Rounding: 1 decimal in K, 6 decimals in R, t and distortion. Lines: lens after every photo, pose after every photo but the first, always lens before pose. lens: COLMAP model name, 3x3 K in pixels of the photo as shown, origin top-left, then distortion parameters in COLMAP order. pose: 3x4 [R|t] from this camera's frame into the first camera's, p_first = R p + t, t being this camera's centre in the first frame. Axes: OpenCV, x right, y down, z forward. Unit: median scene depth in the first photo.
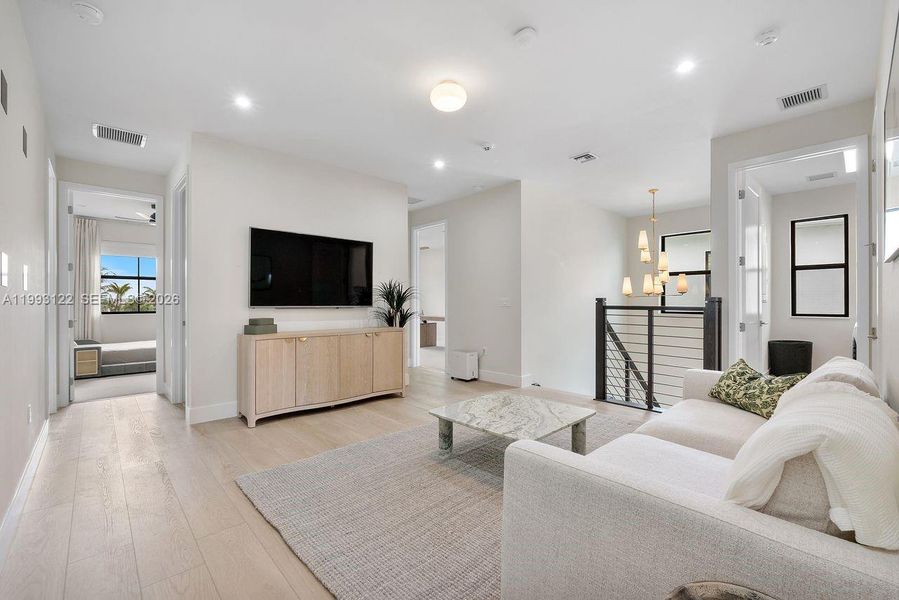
lens RADIAL K [[379.7, 0, 451.8], [0, 379.7, 301.3], [0, 0, 1]] dist [-0.001646, -0.000089]
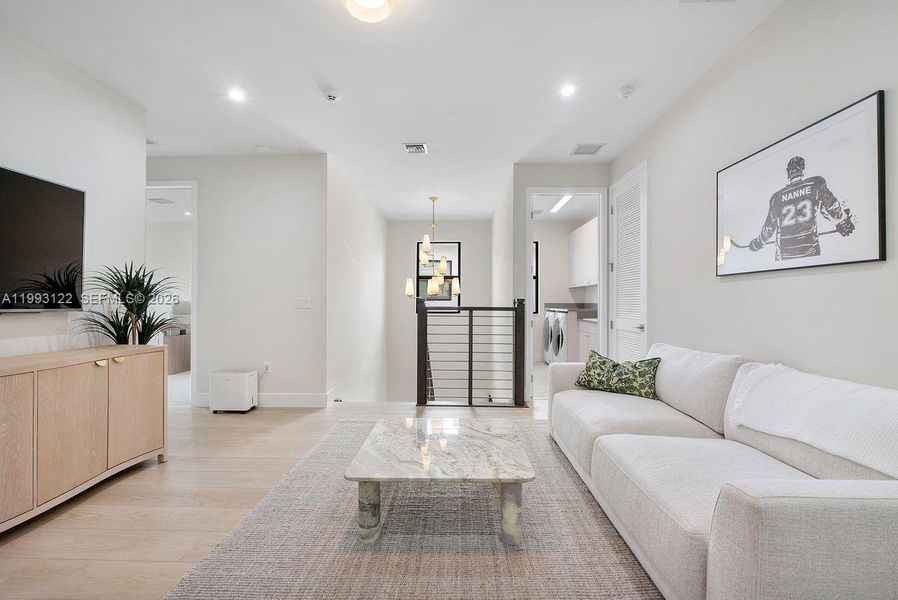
lens RADIAL K [[379.3, 0, 446.4], [0, 379.3, 300.8], [0, 0, 1]] dist [-0.001646, -0.000089]
pose [[0.709327, 0.006285, 0.704852, -0.235346], [-0.004465, 0.999980, -0.004423, 0.000699], [-0.704866, -0.000010, 0.709341, 0.266344]]
